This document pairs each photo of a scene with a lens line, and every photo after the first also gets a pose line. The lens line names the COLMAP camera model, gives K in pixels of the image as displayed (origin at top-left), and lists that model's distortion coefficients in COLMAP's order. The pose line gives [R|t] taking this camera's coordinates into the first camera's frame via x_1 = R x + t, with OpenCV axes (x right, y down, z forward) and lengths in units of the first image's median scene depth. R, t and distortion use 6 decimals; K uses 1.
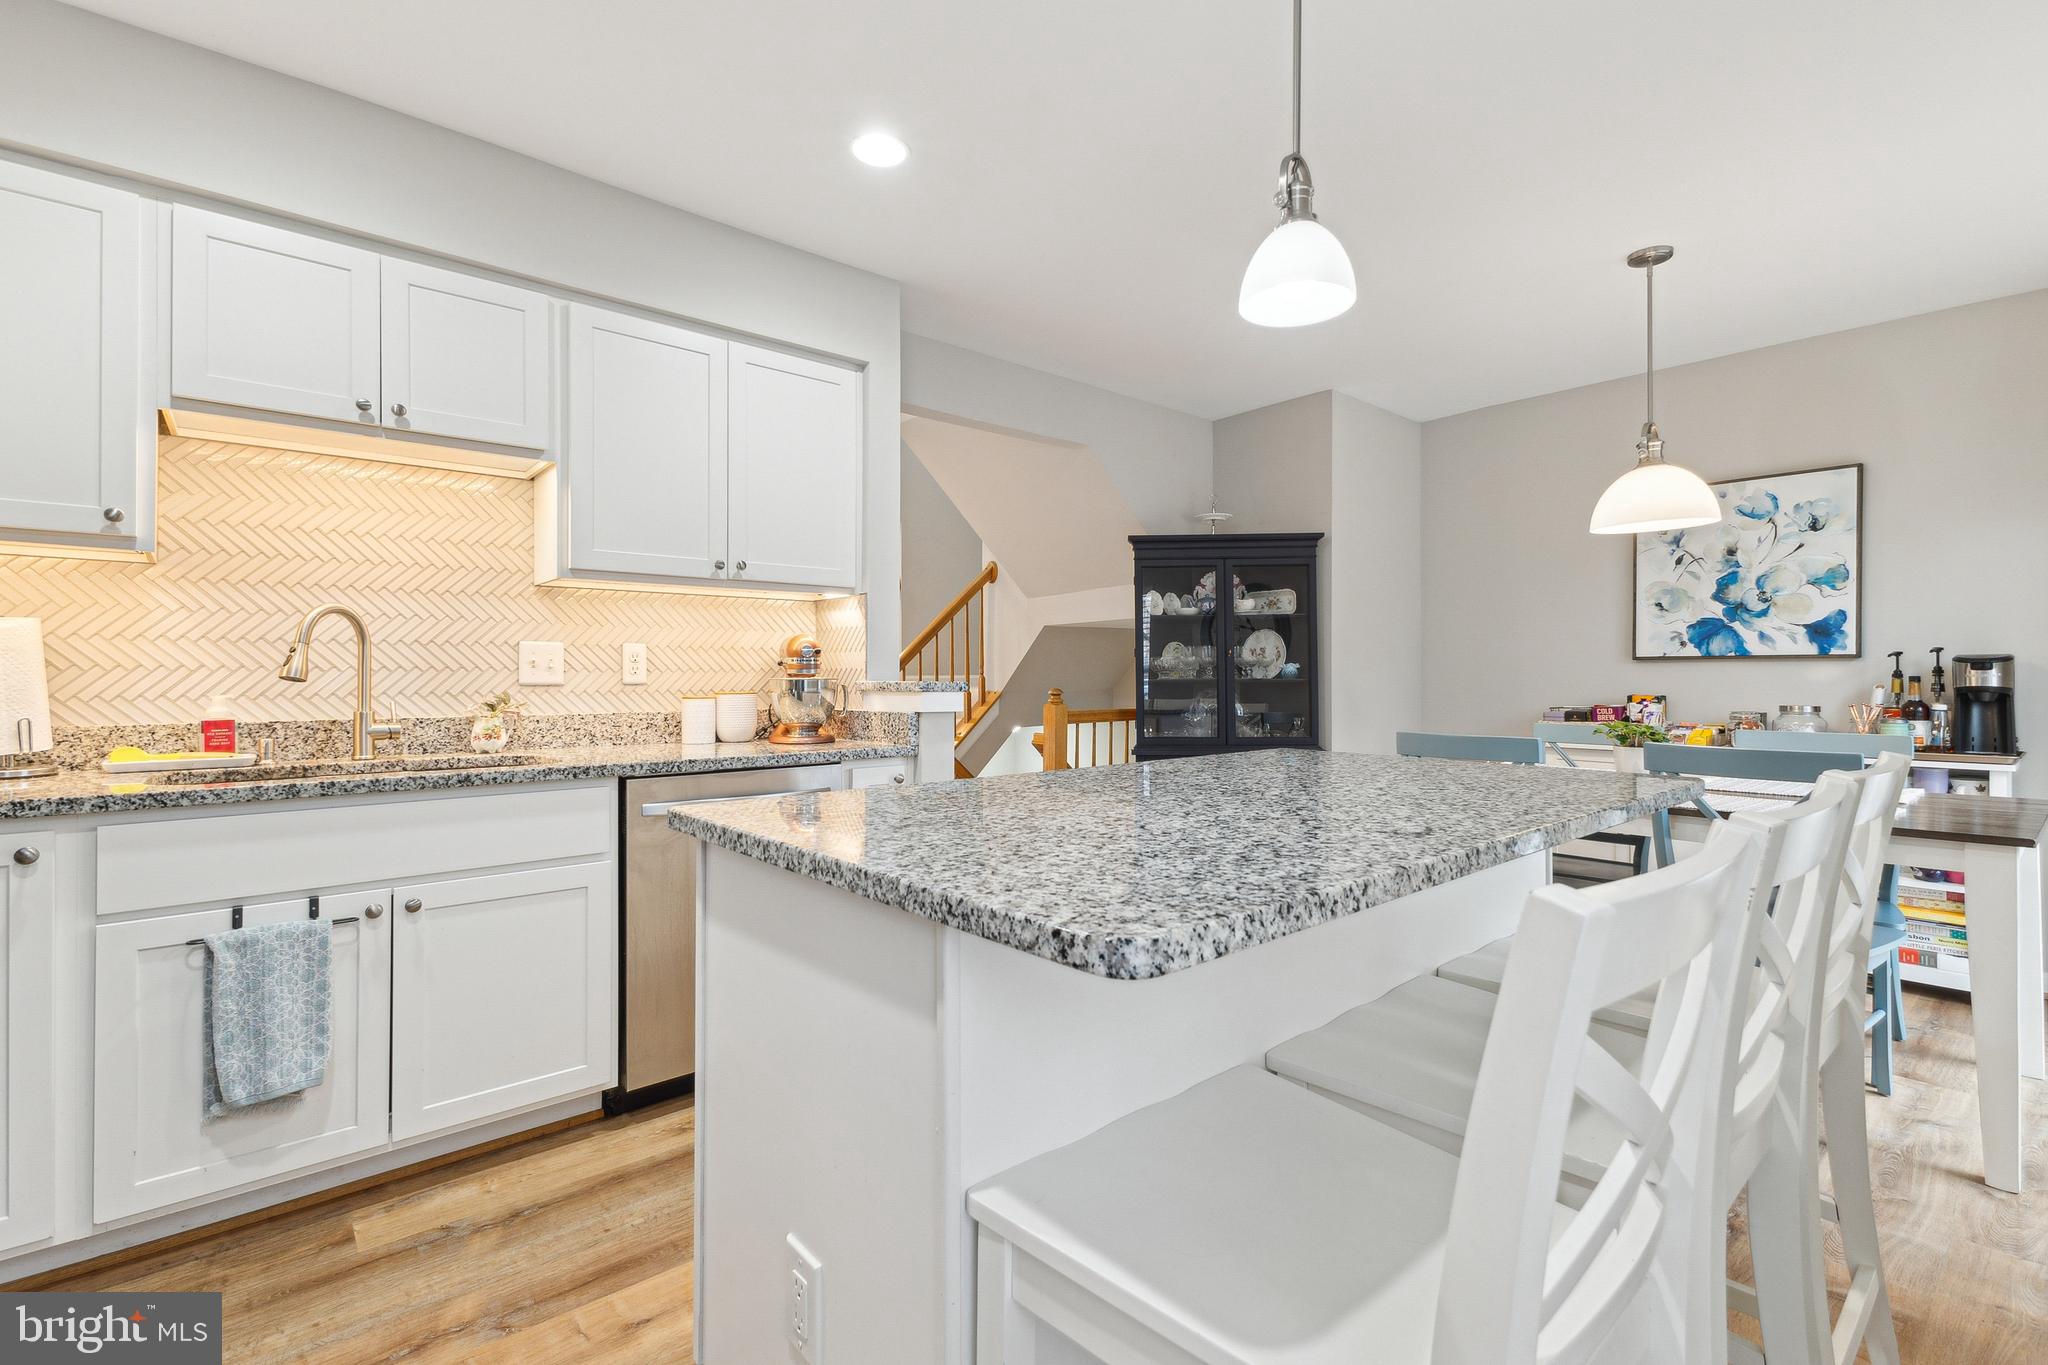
lens RADIAL K [[899.6, 0, 1026.6], [0, 899.6, 680.7], [0, 0, 1]] dist [0.018828, -0.000133]
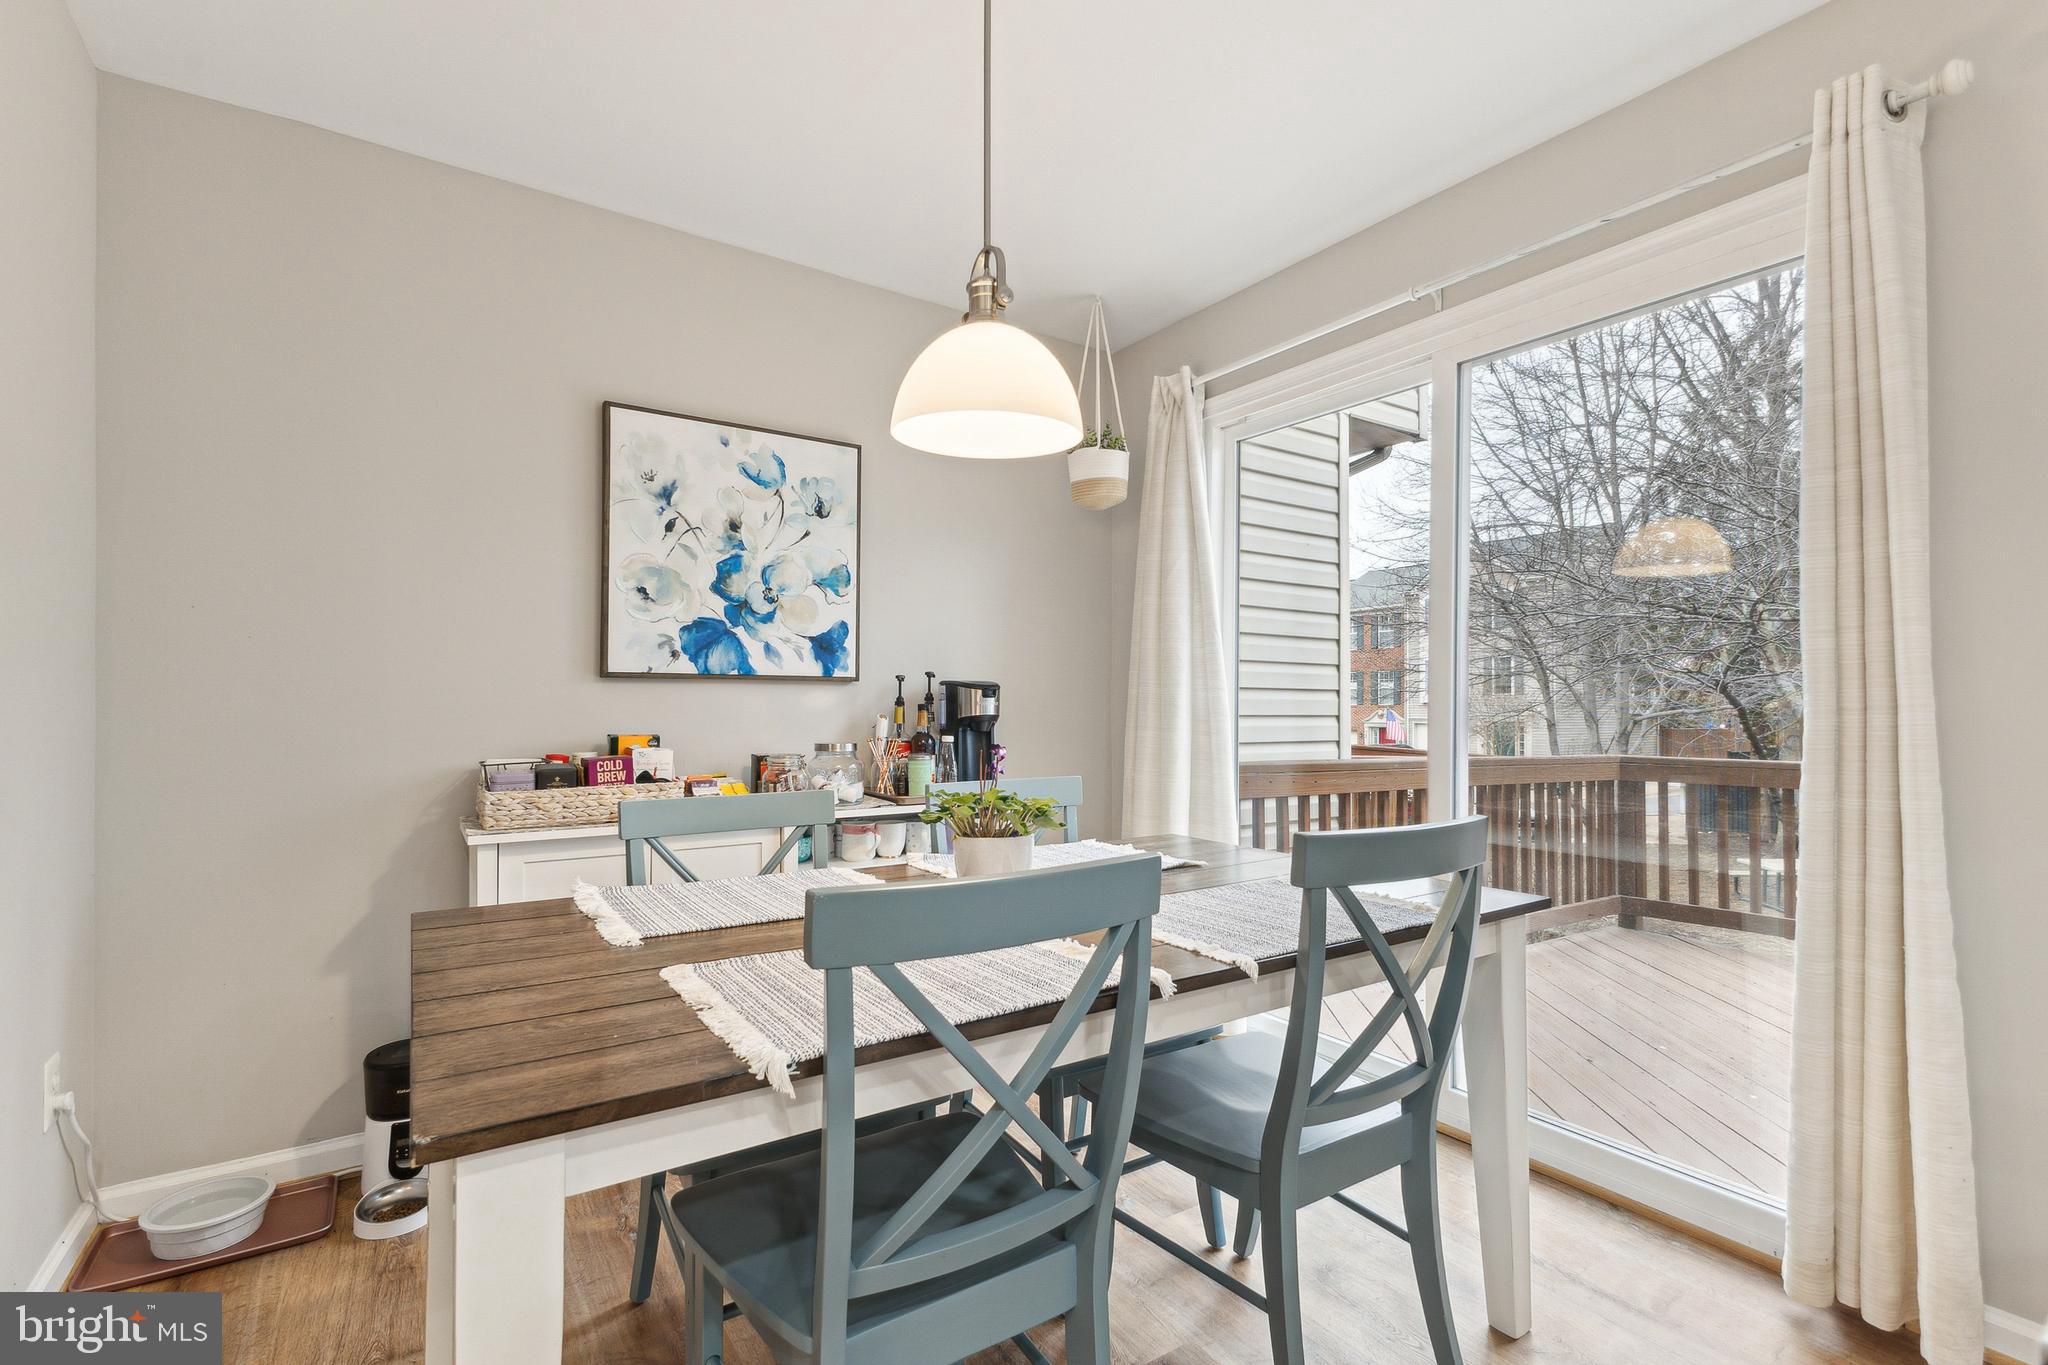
lens RADIAL K [[899.6, 0, 1024.6], [0, 899.6, 696.8], [0, 0, 1]] dist [0.018828, -0.000133]
pose [[0.144593, 0.013147, 0.989404, 0.125064], [0.009144, 0.999851, -0.014622, 0.001631], [-0.989449, 0.011161, 0.144452, 0.689296]]
